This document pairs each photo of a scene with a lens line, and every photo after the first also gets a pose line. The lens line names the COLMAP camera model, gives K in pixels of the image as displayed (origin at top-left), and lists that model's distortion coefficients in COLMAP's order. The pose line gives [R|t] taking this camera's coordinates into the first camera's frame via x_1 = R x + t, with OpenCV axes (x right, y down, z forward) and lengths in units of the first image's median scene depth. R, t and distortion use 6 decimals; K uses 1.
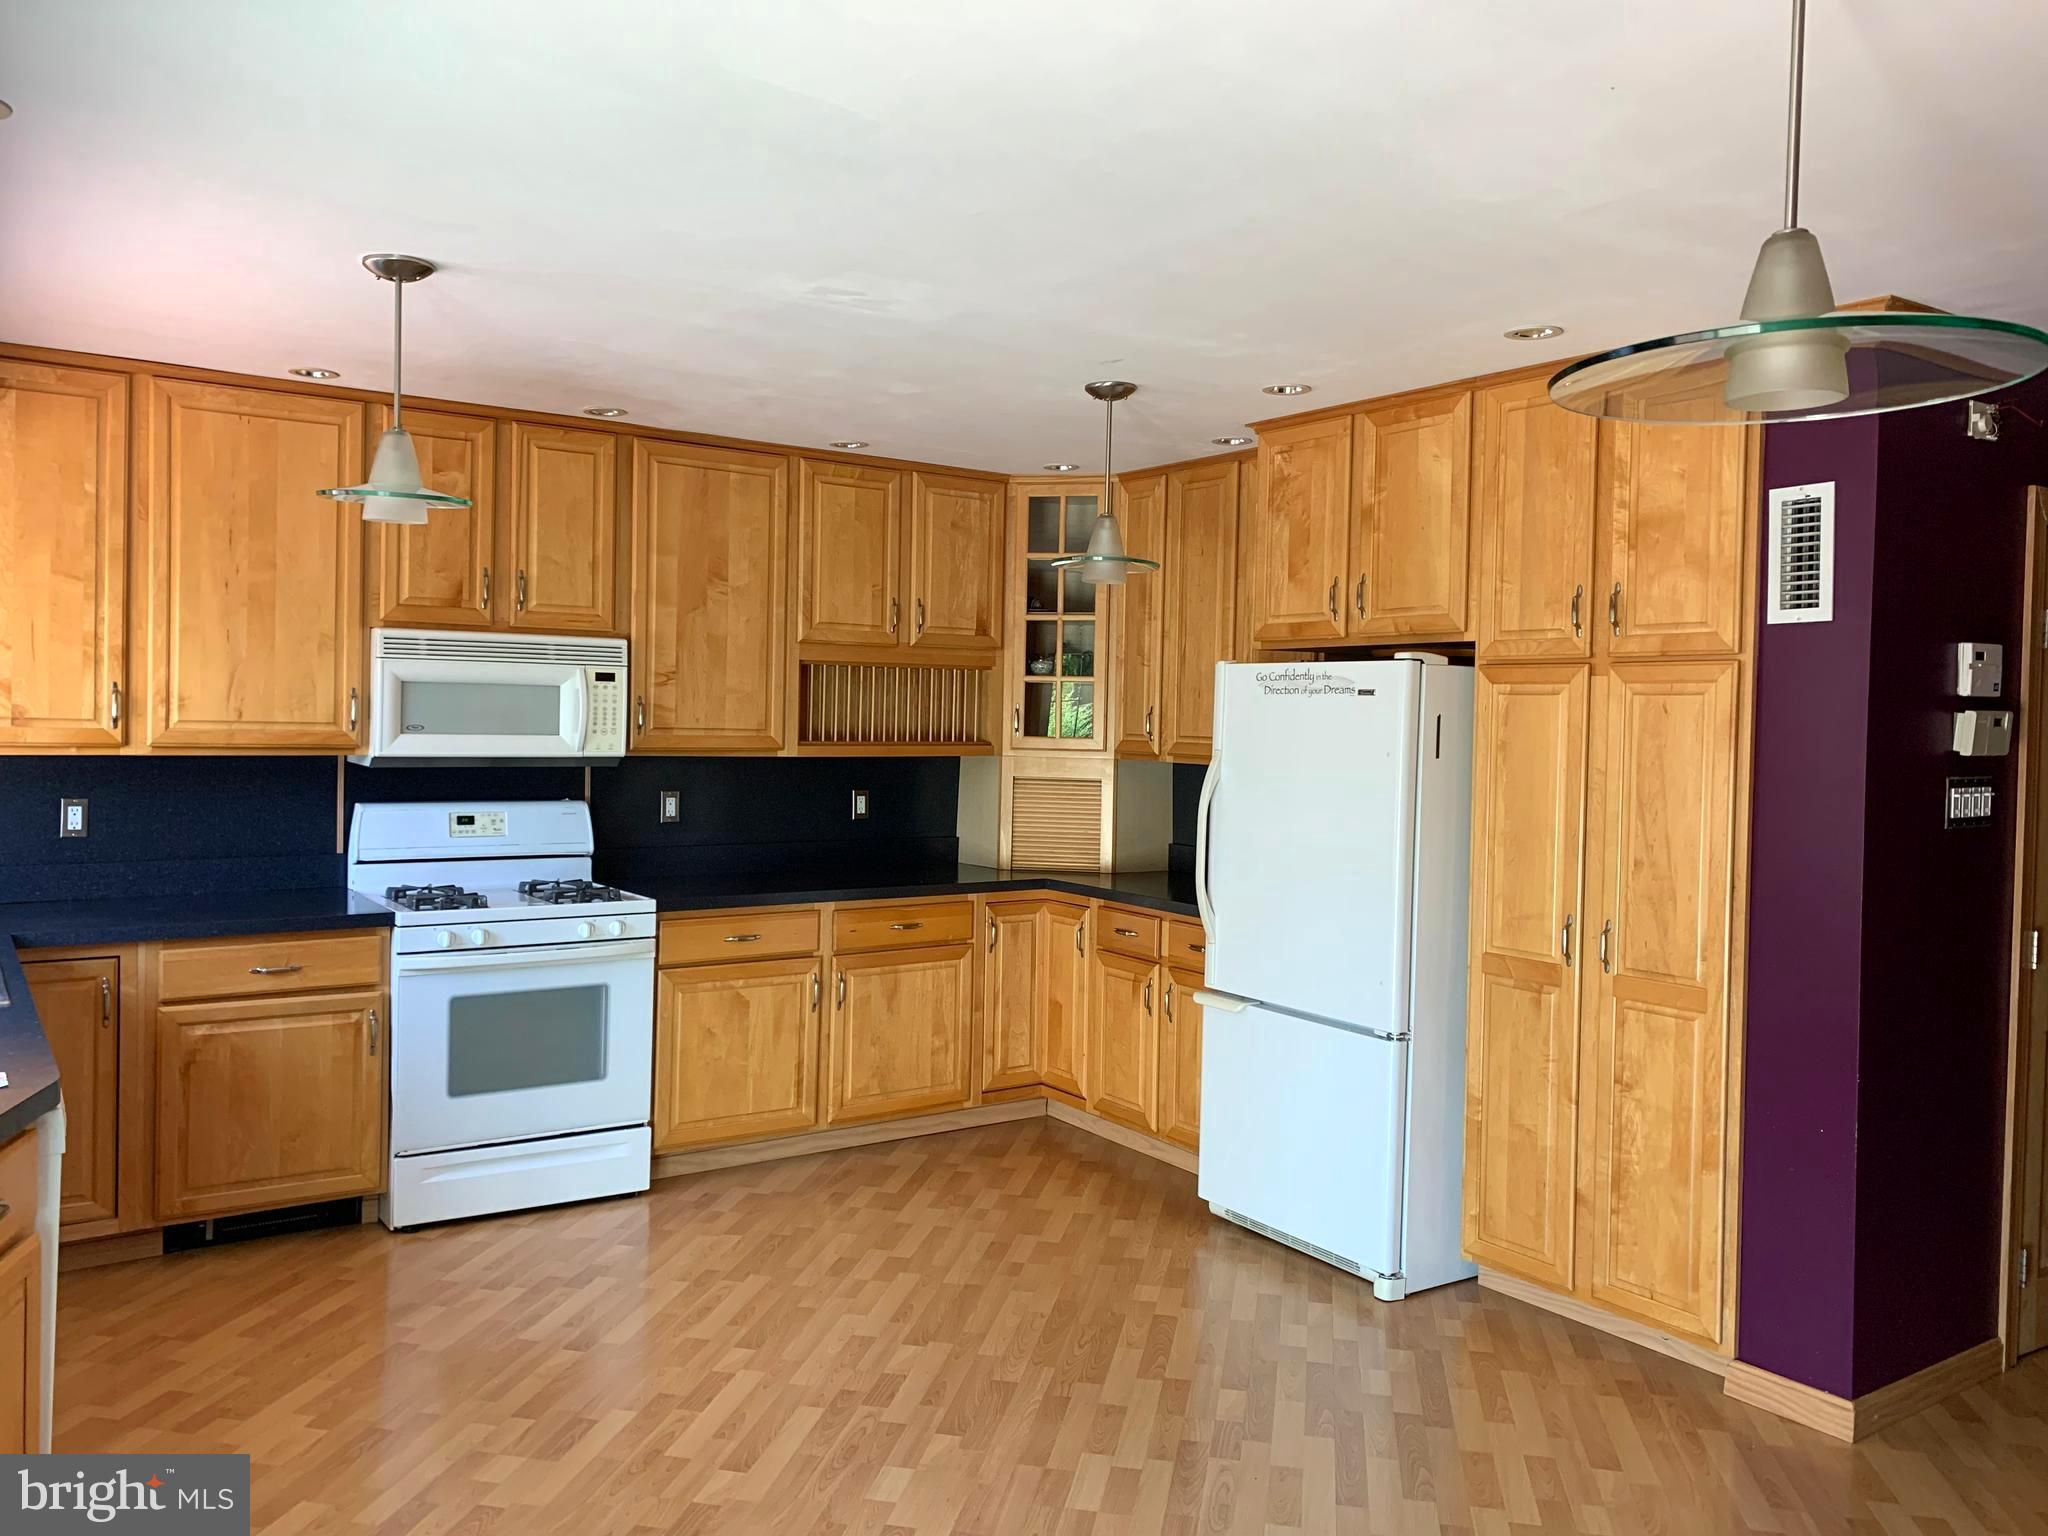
lens RADIAL K [[1587.5, 0, 1030.5], [0, 1587.5, 751.9], [0, 0, 1]] dist [0.068331, -0.081341]
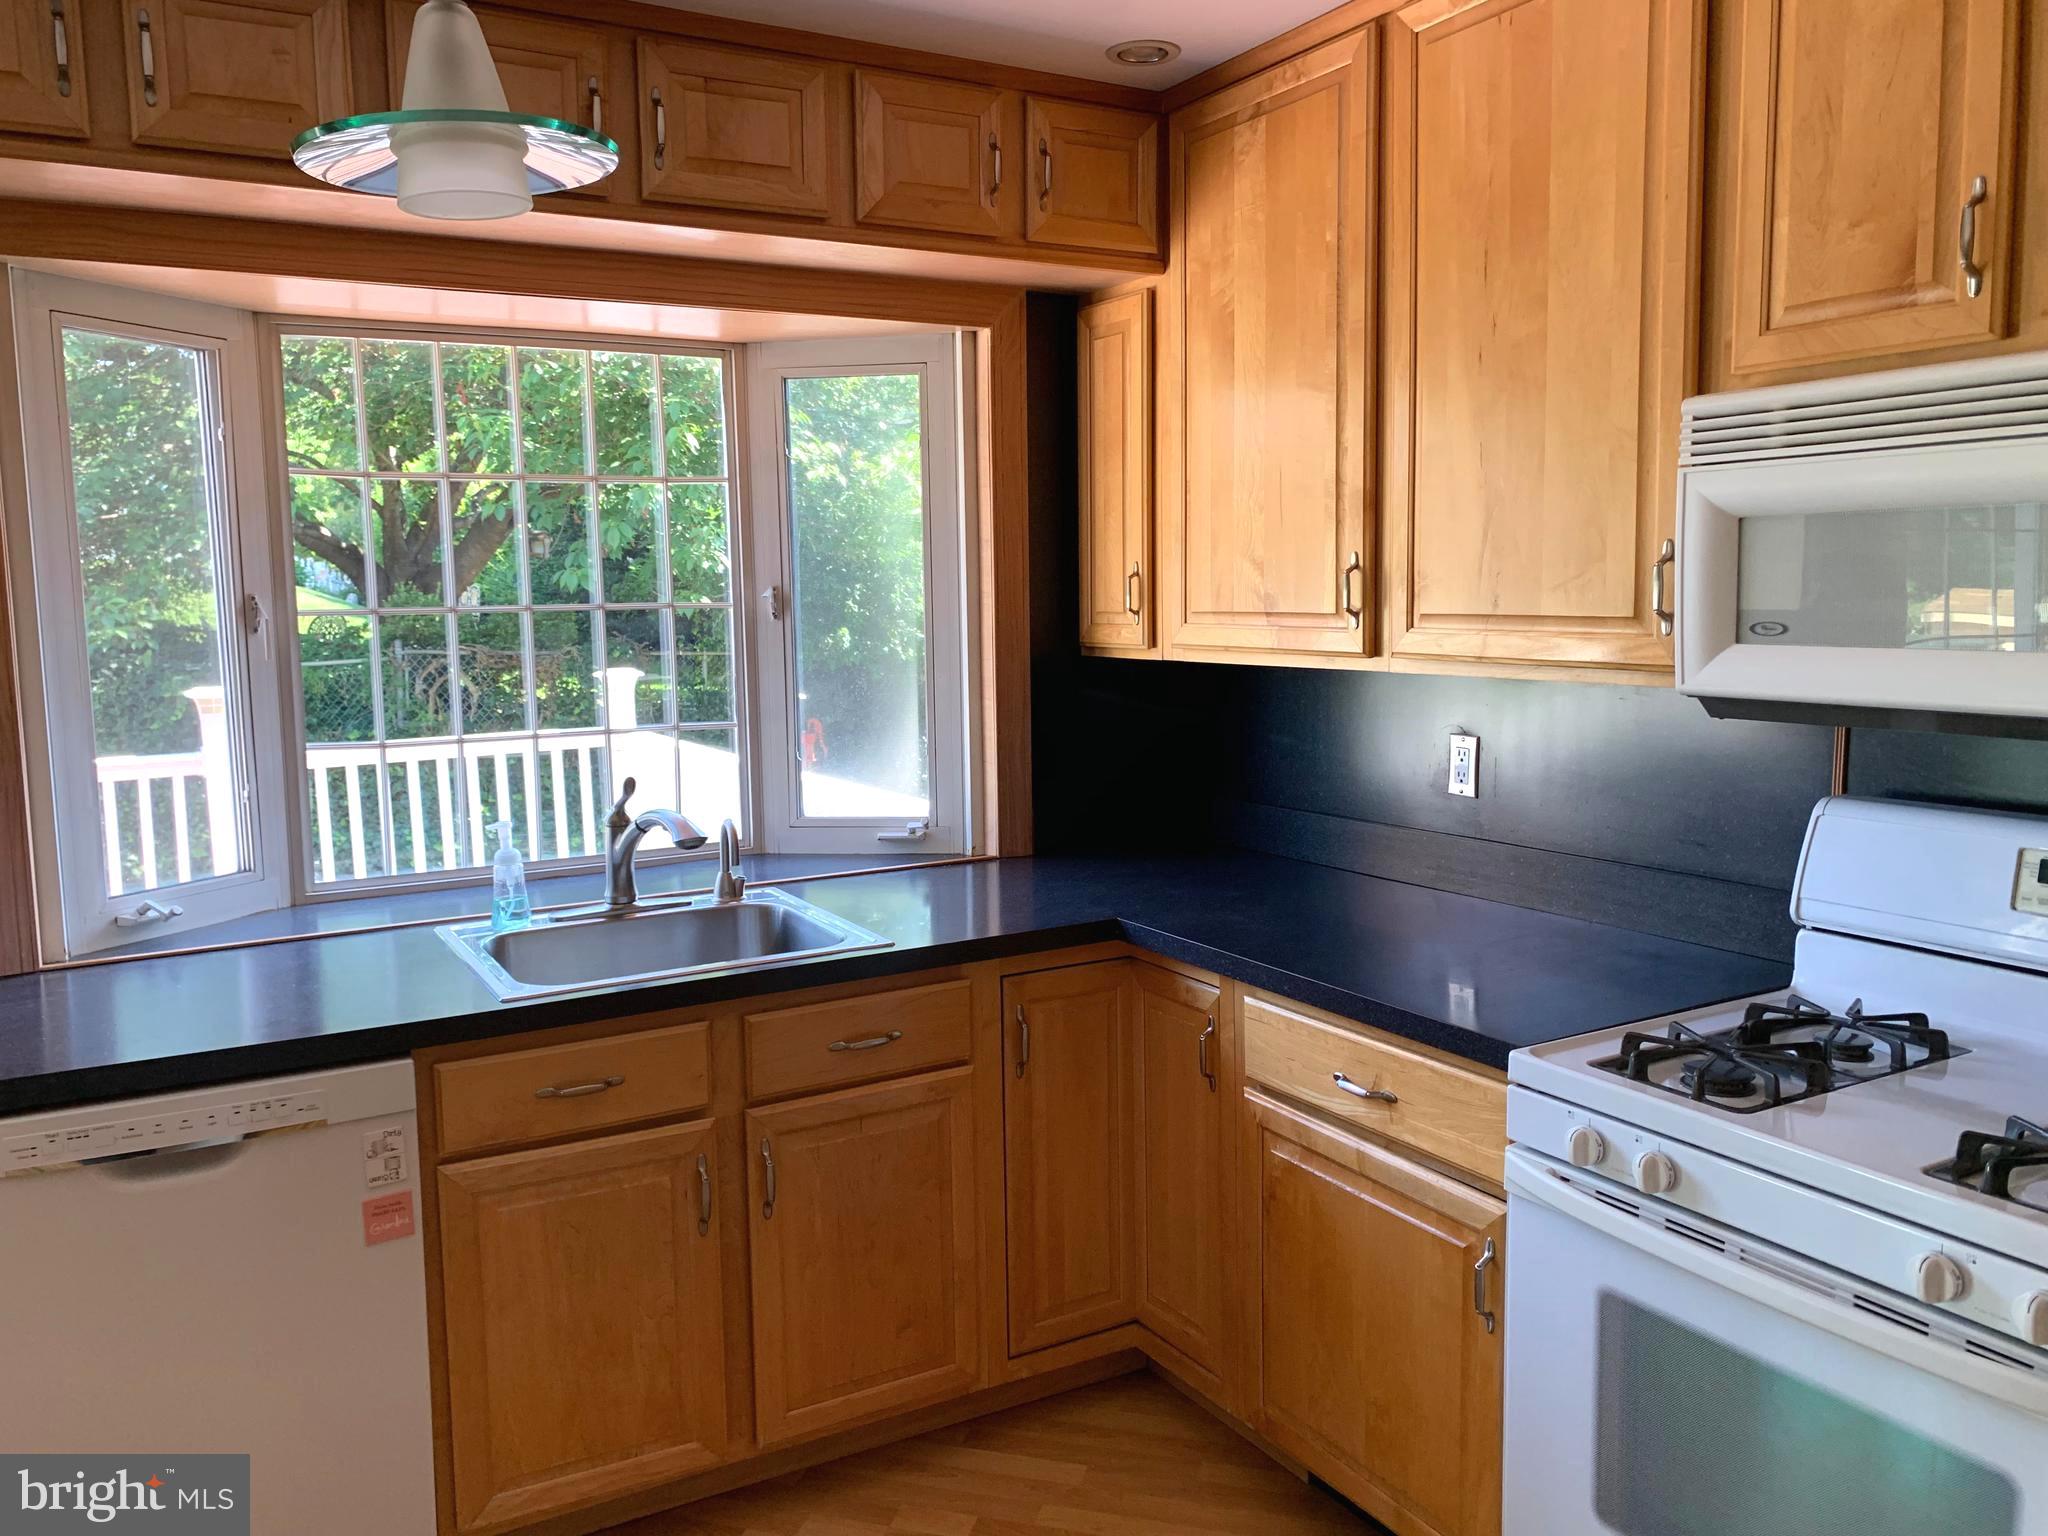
lens RADIAL K [[1568.4, 0, 1015.3], [0, 1568.4, 758.1], [0, 0, 1]] dist [0.067061, -0.068066]
pose [[-0.108208, 0.094479, -0.989629, 0.043097], [-0.007698, 0.995364, 0.095869, -0.019636], [0.994098, 0.017992, -0.106979, 0.844430]]
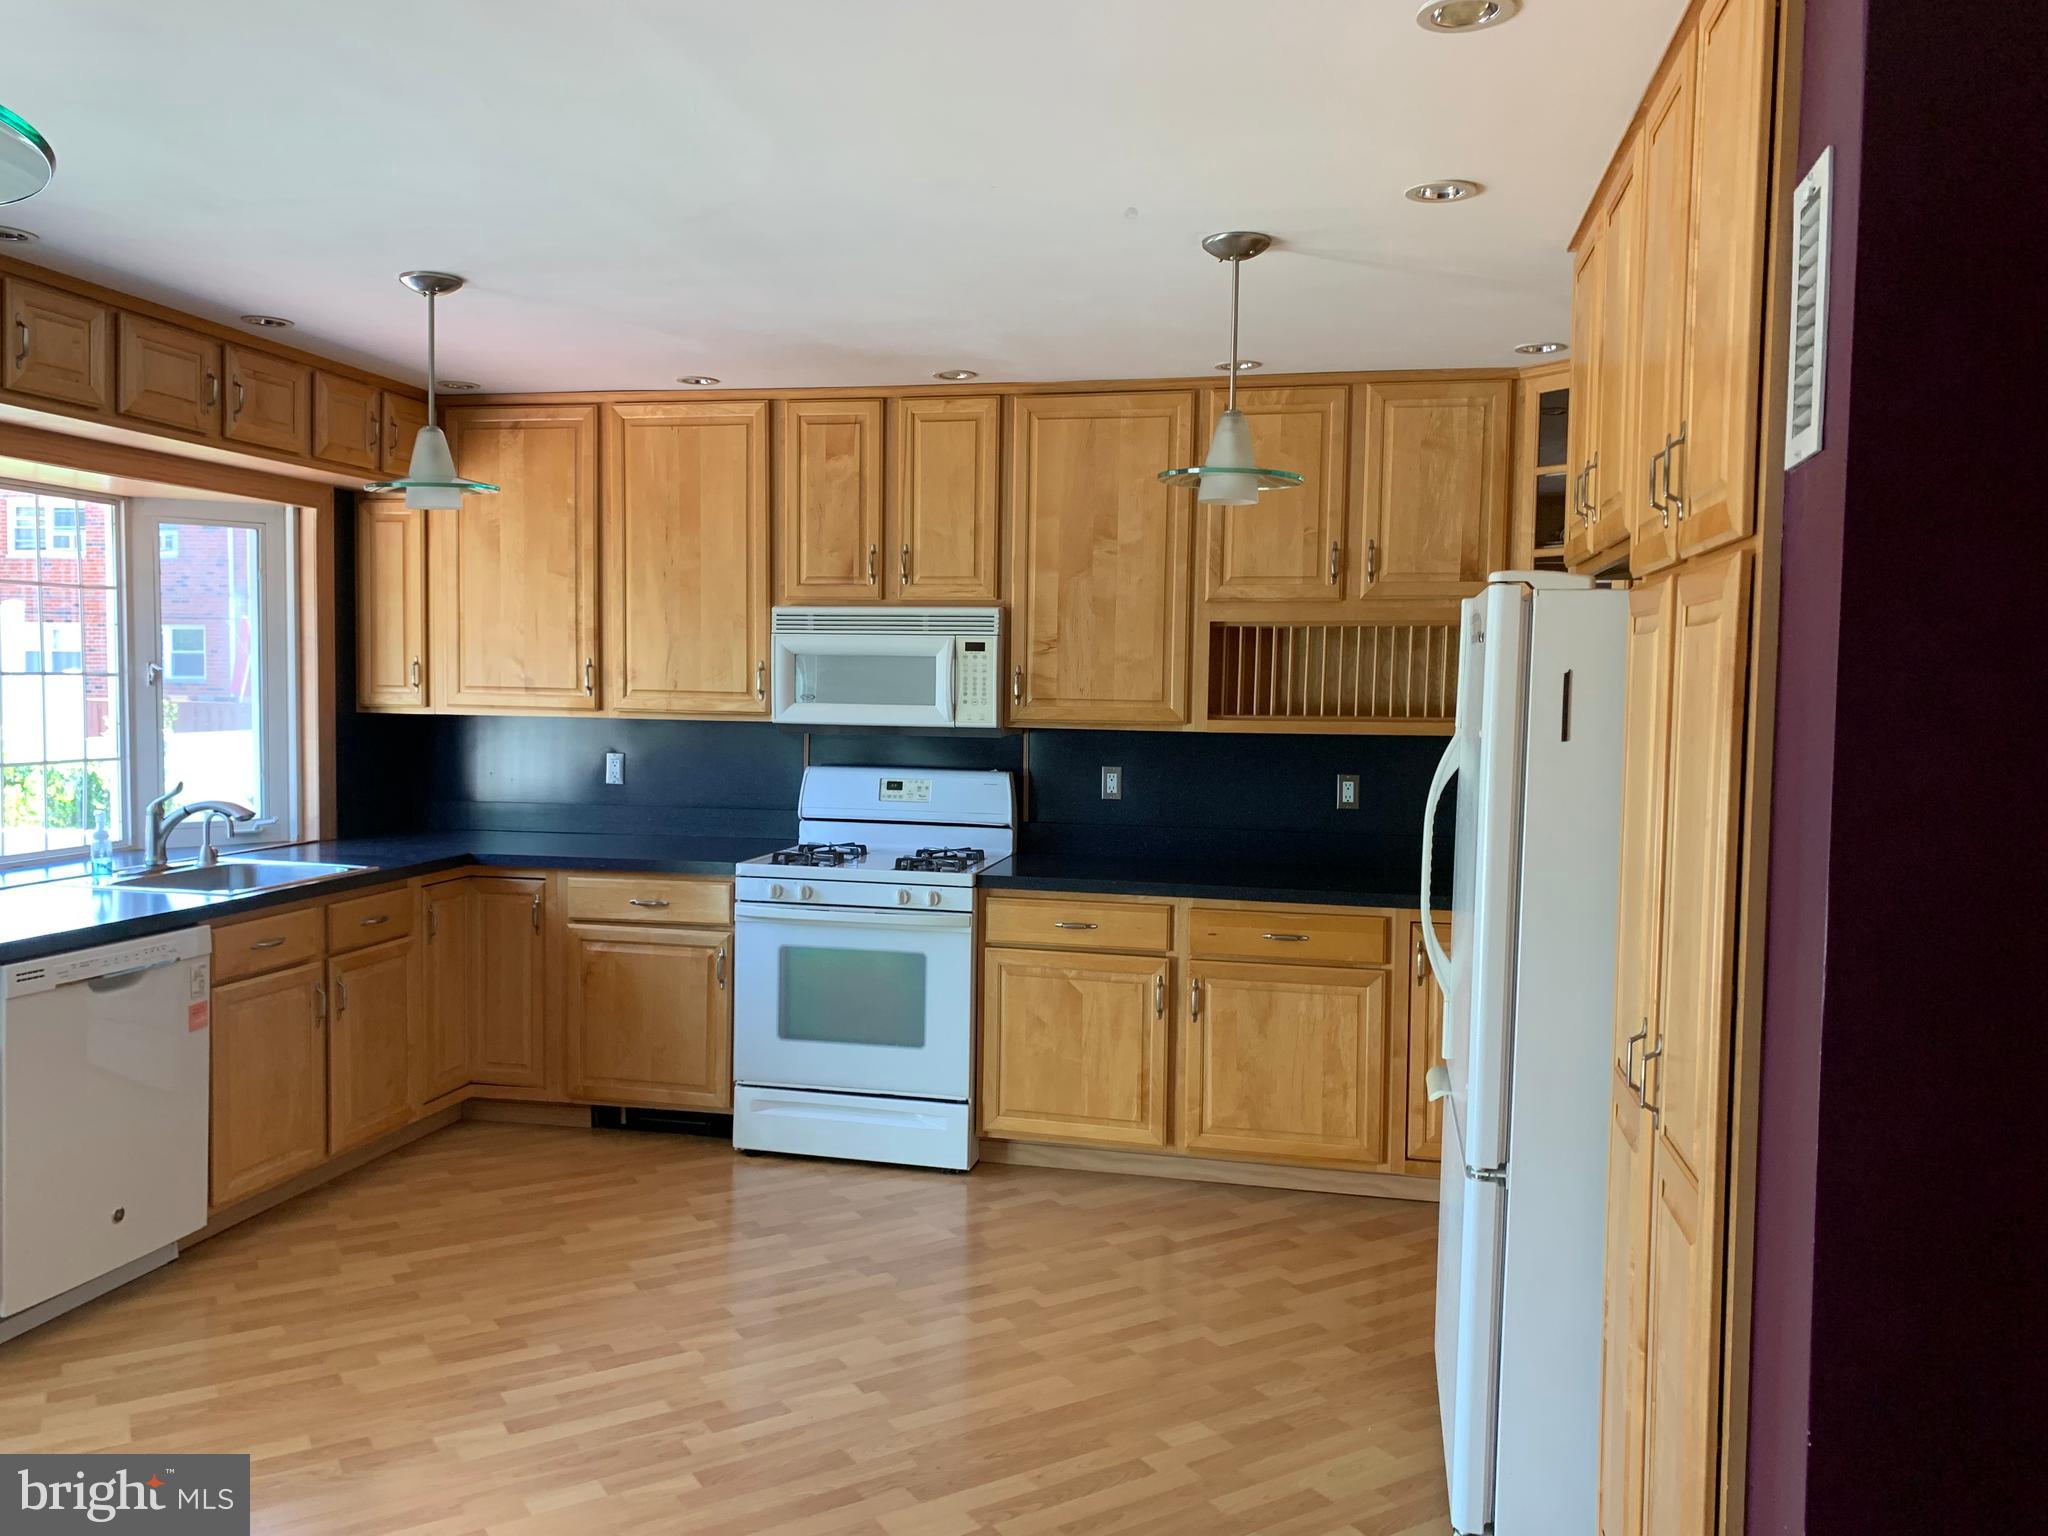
lens RADIAL K [[1605.5, 0, 997.7], [0, 1605.5, 773.0], [0, 0, 1]] dist [0.196586, -0.398616]
pose [[0.666714, 0.033988, -0.744539, 0.513237], [-0.018502, 0.999407, 0.029054, 0.002188], [0.745084, -0.005595, 0.666947, 0.363218]]
